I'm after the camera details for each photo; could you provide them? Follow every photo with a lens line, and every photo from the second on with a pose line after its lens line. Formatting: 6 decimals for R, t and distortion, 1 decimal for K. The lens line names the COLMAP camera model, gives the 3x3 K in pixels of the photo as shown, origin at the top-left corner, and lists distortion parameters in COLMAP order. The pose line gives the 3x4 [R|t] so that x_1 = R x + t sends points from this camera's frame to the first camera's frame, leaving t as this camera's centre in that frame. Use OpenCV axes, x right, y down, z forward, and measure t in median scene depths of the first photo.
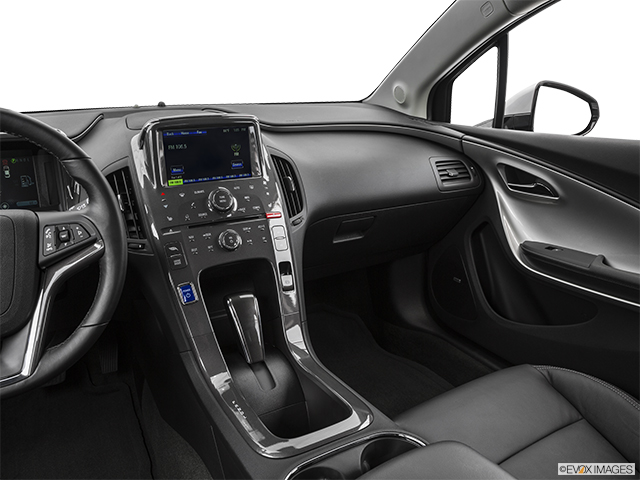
lens RADIAL K [[468.1, 0, 307.7], [0, 468.1, 233.2], [0, 0, 1]] dist [-0.122591, 0.041561]
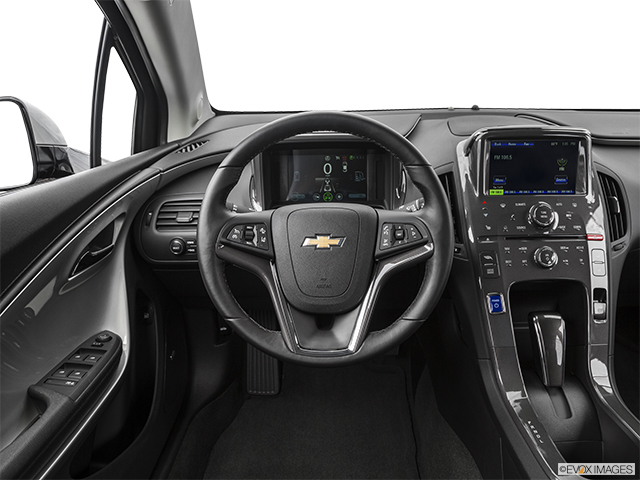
lens RADIAL K [[468.1, 0, 334.1], [0, 468.1, 235.6], [0, 0, 1]] dist [-0.122591, 0.041561]
pose [[0.863816, 0.141598, -0.483500, -0.092145], [-0.131840, 0.989781, 0.054323, -0.023442], [0.486252, 0.016820, 0.873657, -0.050220]]
